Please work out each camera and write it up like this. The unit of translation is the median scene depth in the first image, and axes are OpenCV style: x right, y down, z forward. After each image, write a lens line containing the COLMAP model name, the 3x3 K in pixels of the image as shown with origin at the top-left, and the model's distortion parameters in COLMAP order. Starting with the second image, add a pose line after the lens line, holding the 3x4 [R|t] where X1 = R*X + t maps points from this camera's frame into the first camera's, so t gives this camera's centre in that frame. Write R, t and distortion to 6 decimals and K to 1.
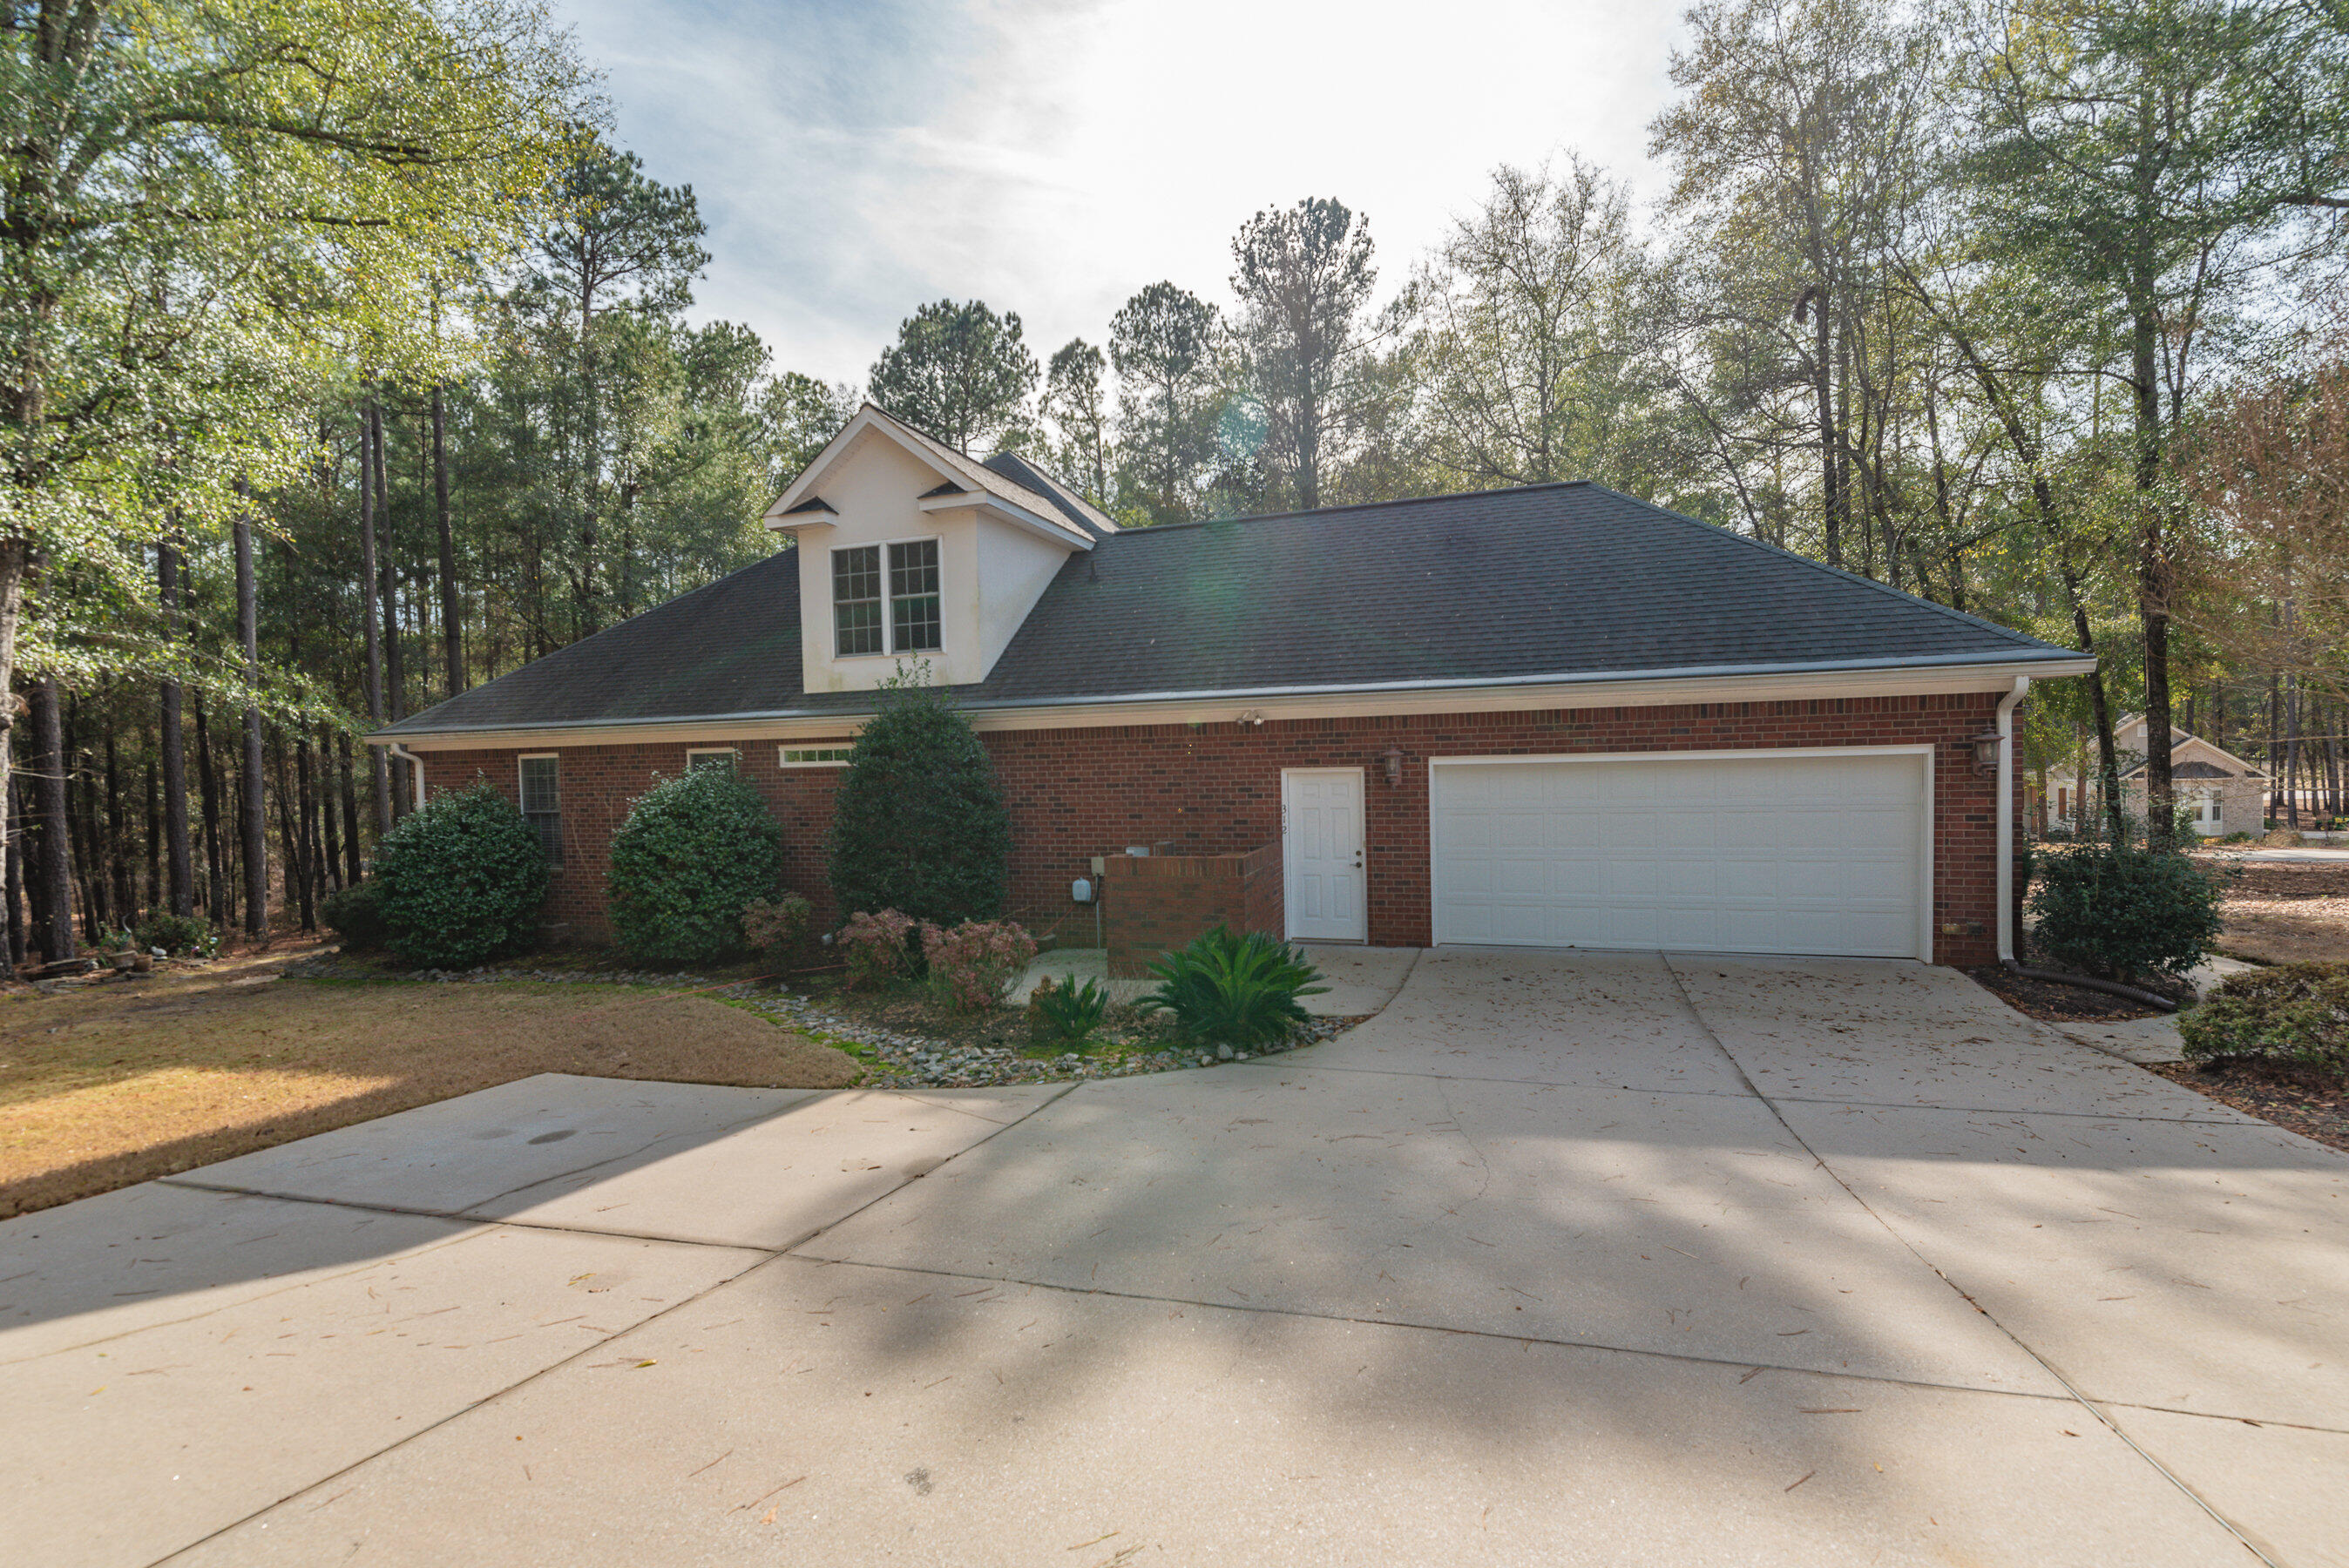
lens RADIAL K [[1011.4, 0, 1173.5], [0, 1011.4, 786.3], [0, 0, 1]] dist [0.000175, 0.000181]
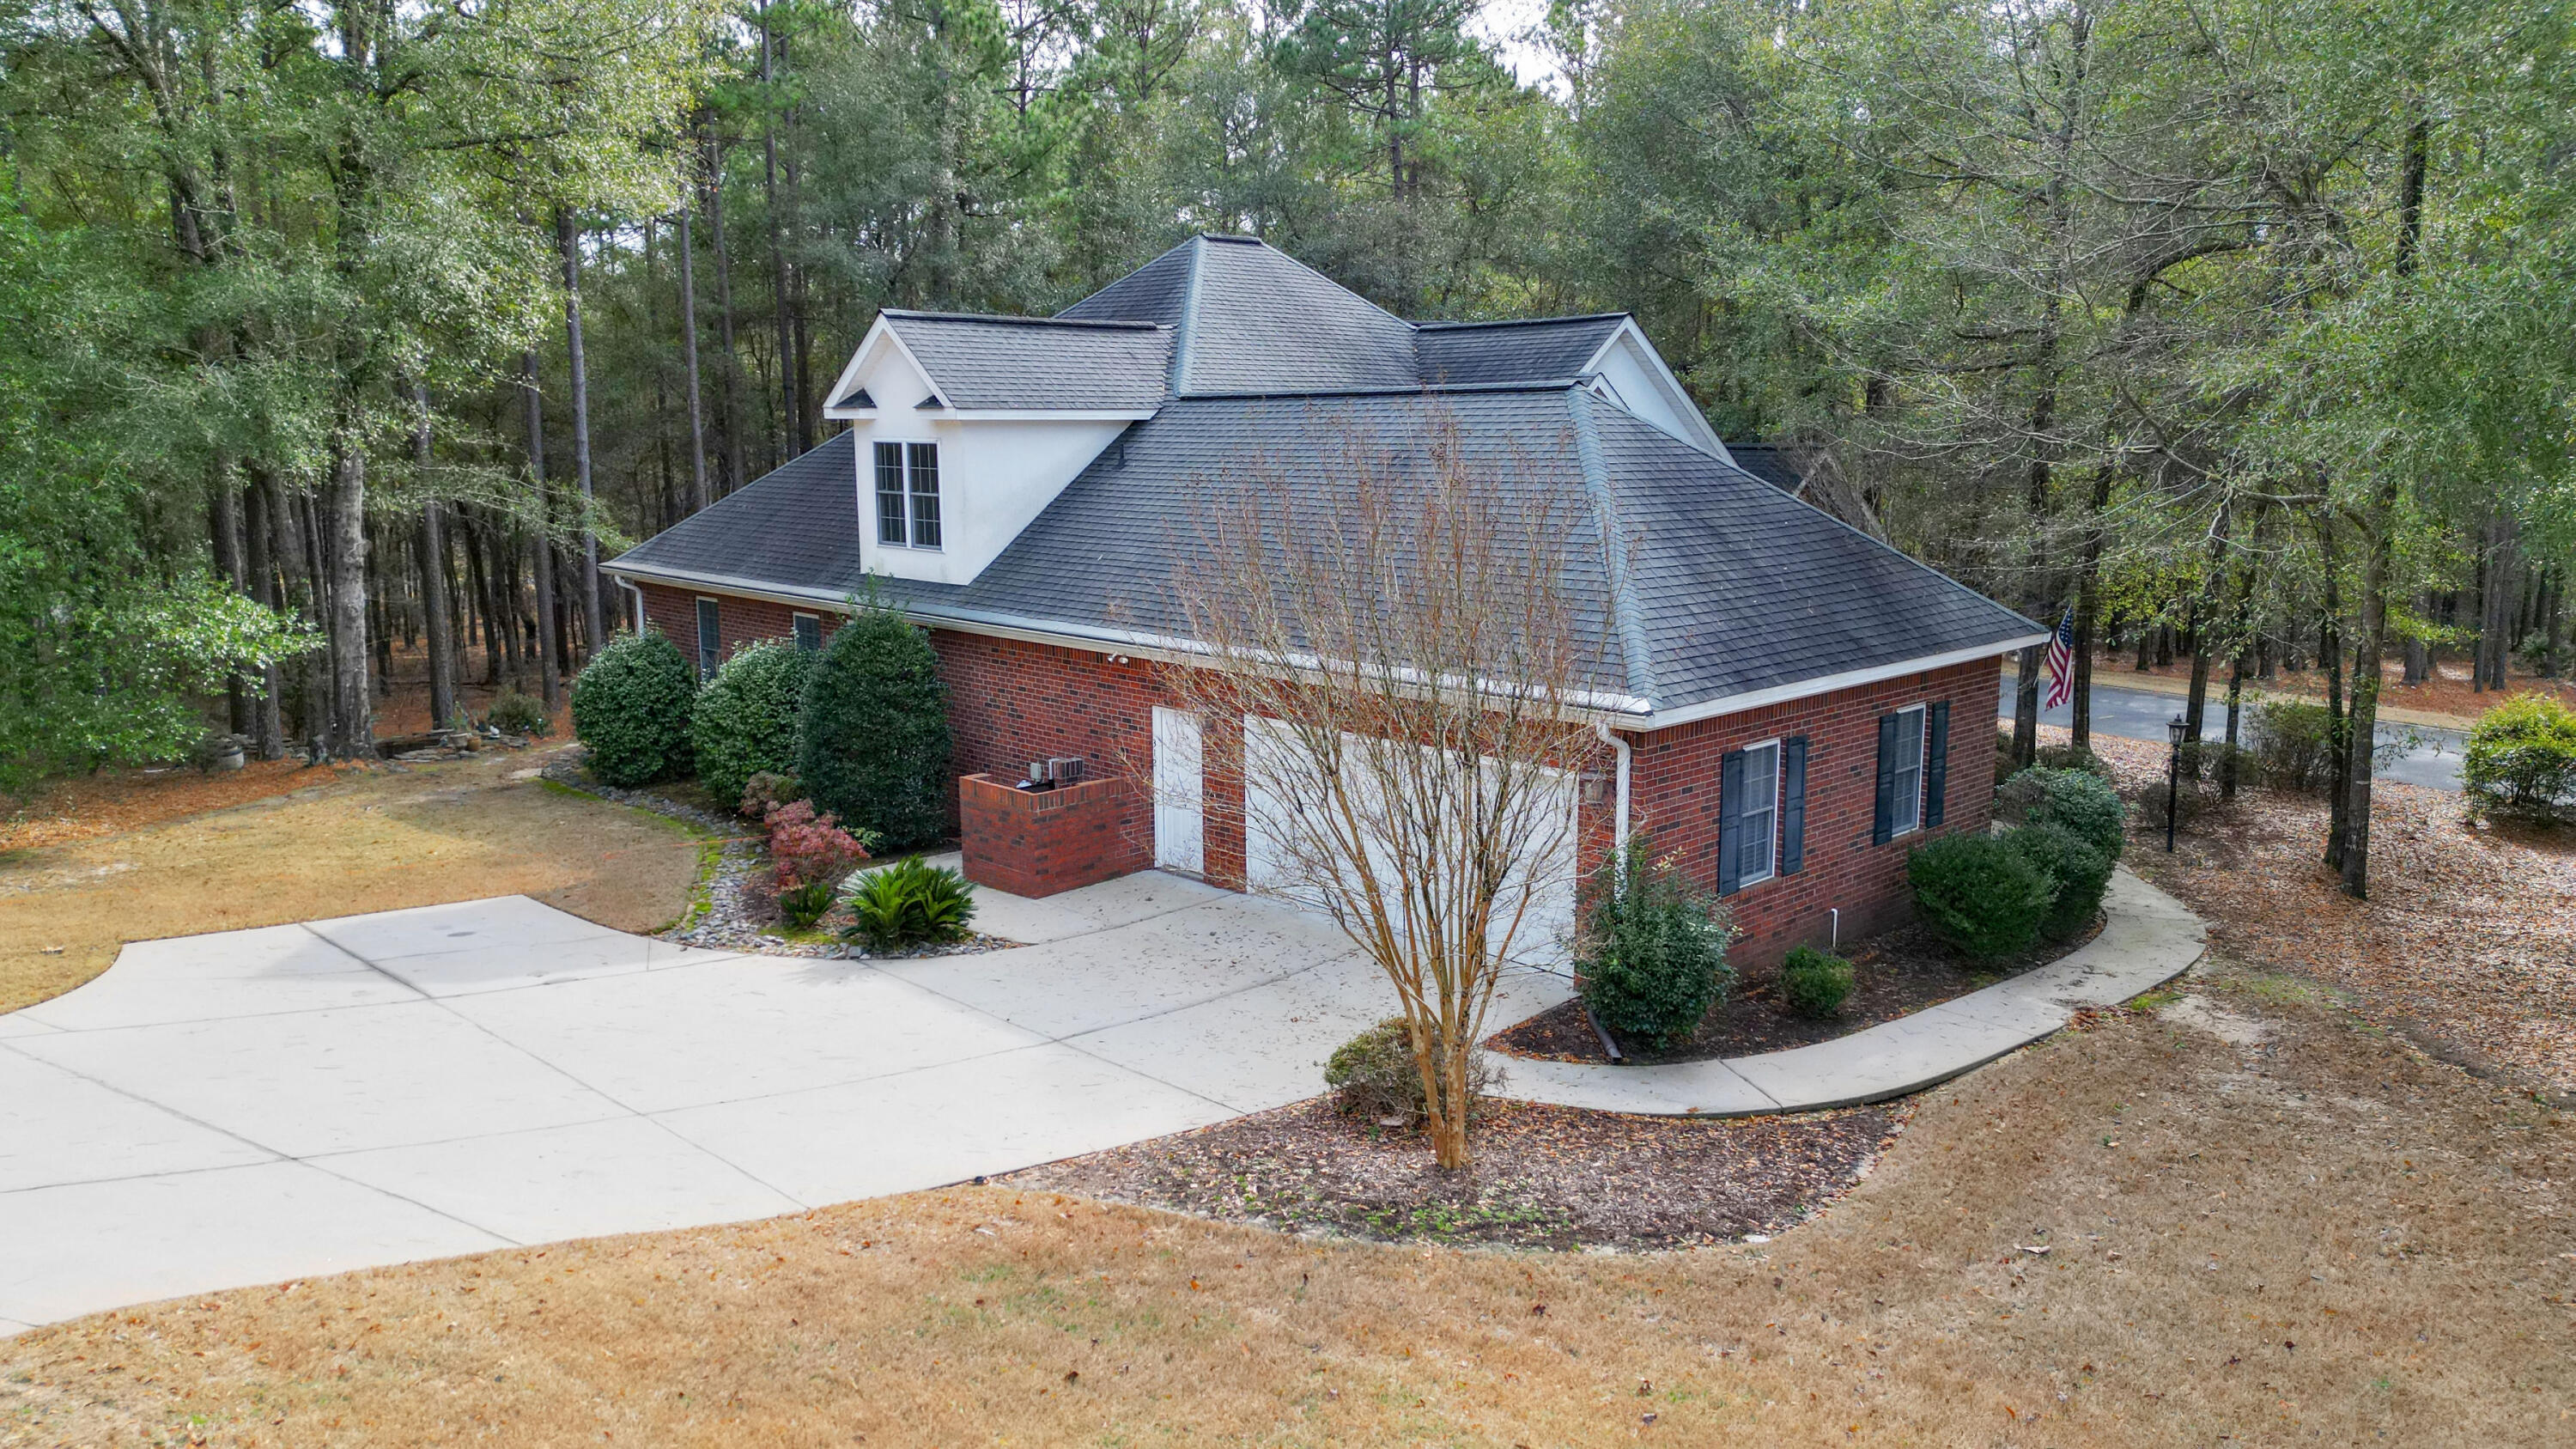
lens RADIAL K [[1812.3, 0, 1289.3], [0, 1812.3, 721.6], [0, 0, 1]] dist [0.059970, -0.040072]
pose [[0.875391, 0.107712, -0.471263, 0.990500], [-0.035022, 0.986430, 0.160403, -0.271638], [0.482145, -0.123911, 0.867284, -0.484042]]
